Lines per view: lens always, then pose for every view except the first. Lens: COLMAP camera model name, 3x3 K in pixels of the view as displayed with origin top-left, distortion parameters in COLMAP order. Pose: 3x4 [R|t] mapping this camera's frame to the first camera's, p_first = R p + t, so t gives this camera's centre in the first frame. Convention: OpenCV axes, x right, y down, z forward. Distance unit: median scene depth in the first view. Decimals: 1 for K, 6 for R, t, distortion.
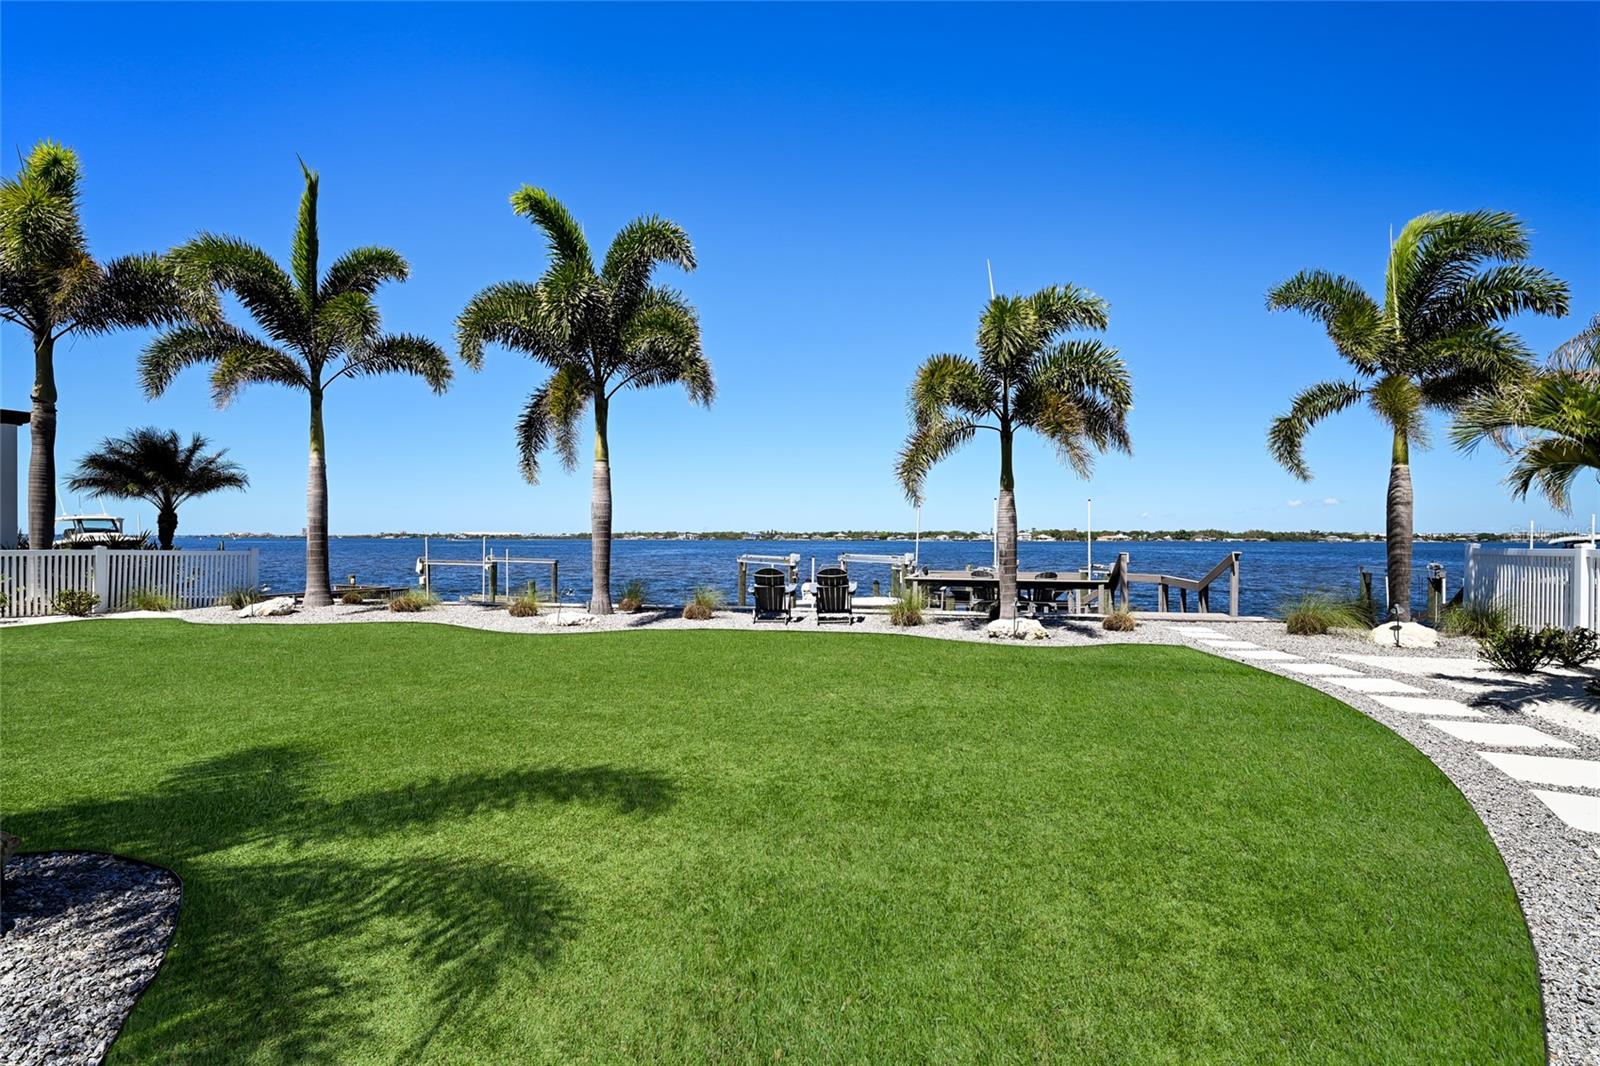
lens RADIAL K [[737.1, 0, 815.9], [0, 737.1, 541.3], [0, 0, 1]] dist [-0.001397, -0.000871]
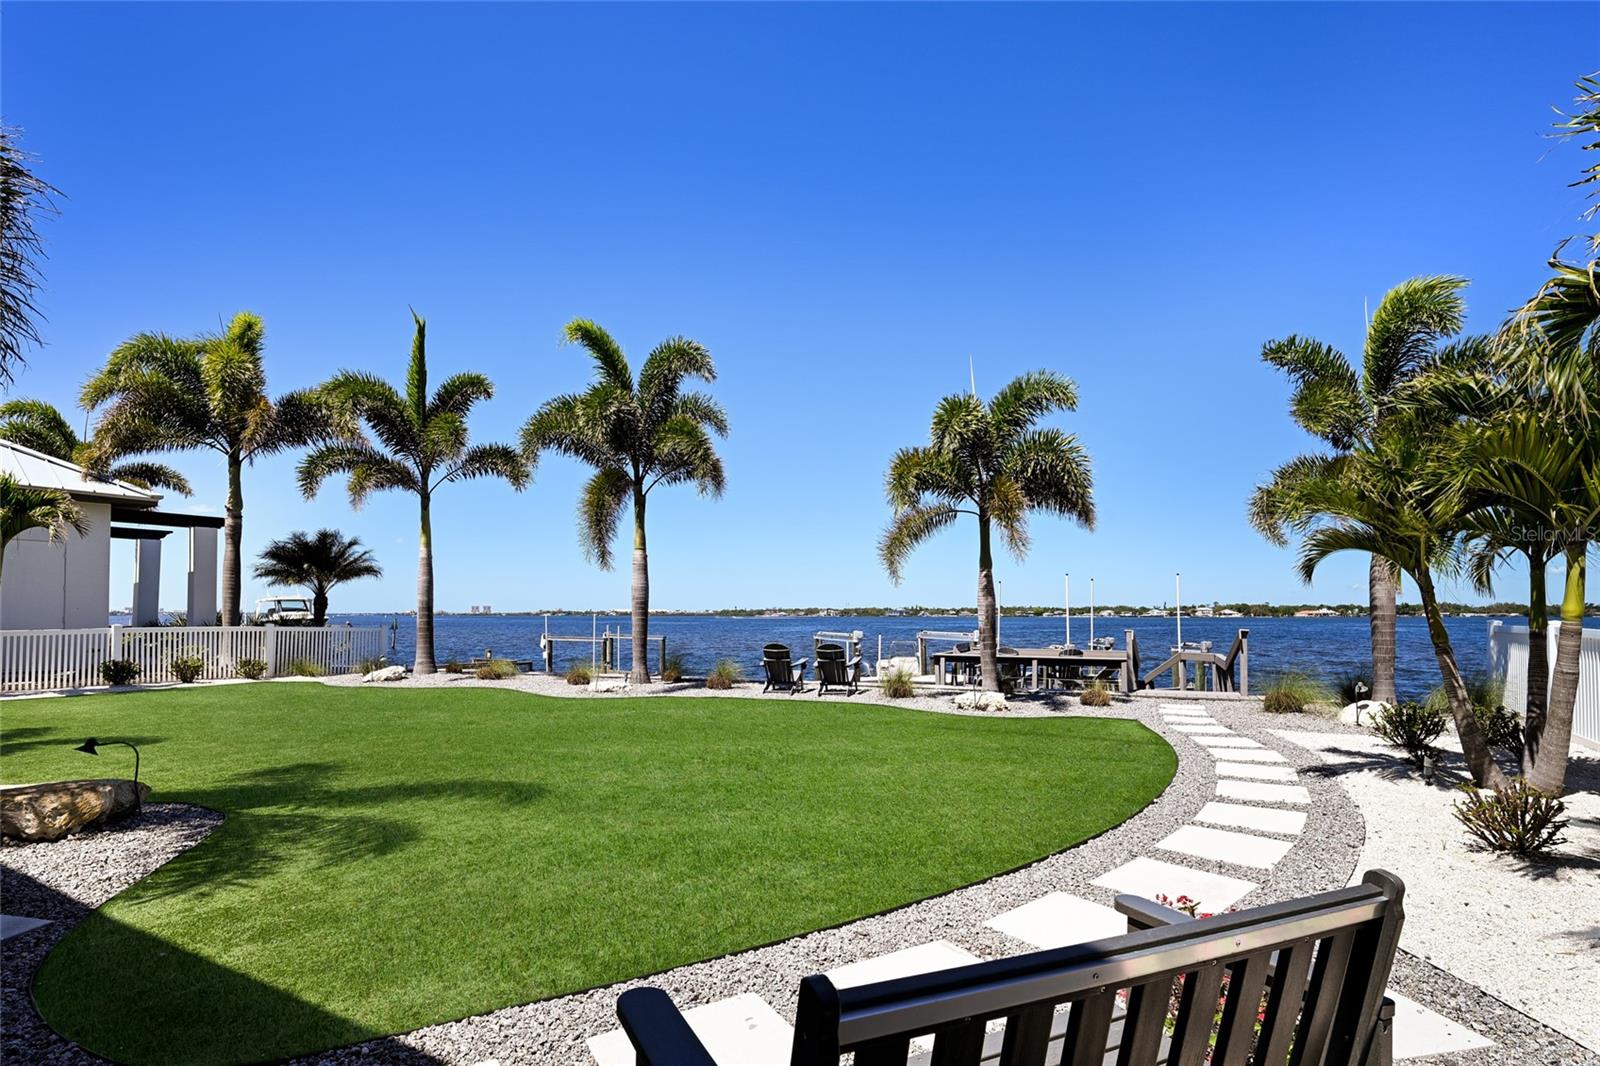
lens RADIAL K [[778.1, 0, 813.7], [0, 778.1, 603.7], [0, 0, 1]] dist [-0.004697, -0.000617]
pose [[0.981211, -0.005141, -0.192869, 0.206021], [0.001649, 0.999832, -0.018261, -0.001789], [0.192930, 0.017600, 0.981055, -0.130162]]
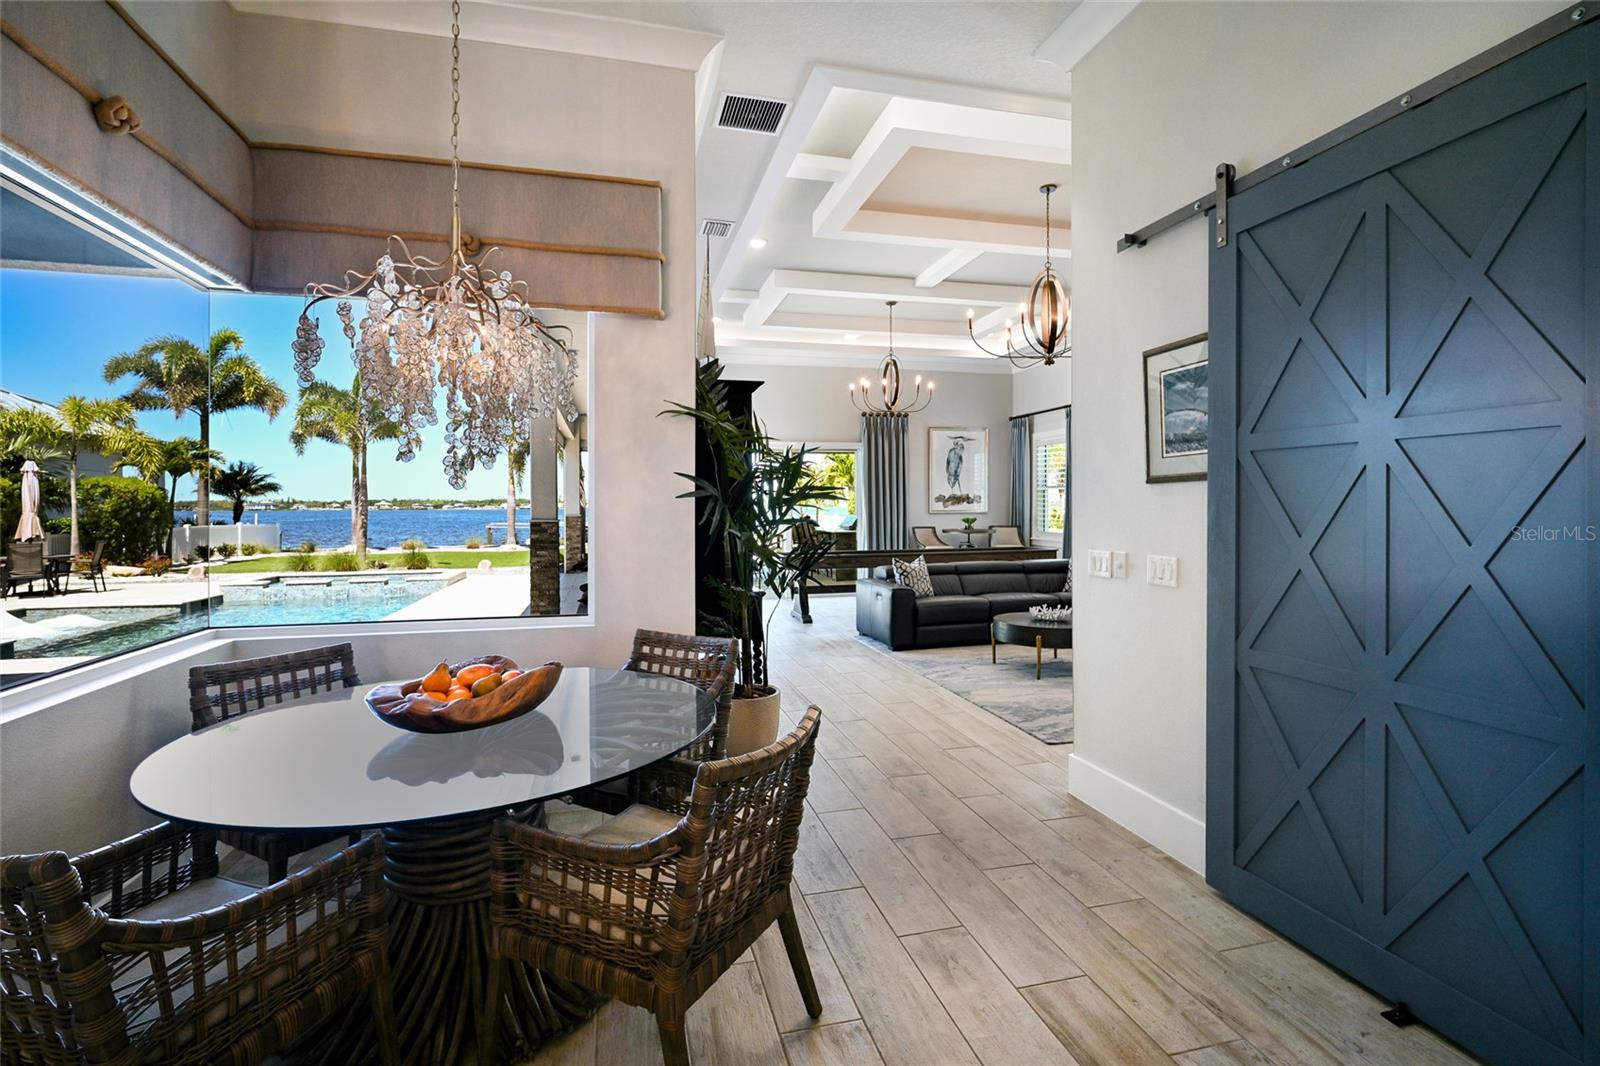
lens RADIAL K [[743.0, 0, 804.1], [0, 743.0, 508.4], [0, 0, 1]] dist [-0.000225, -0.000449]
pose [[0.847413, -0.008377, 0.530868, -0.773387], [0.008495, 0.999961, 0.002219, -0.025112], [-0.530866, 0.002629, 0.847452, -1.628717]]
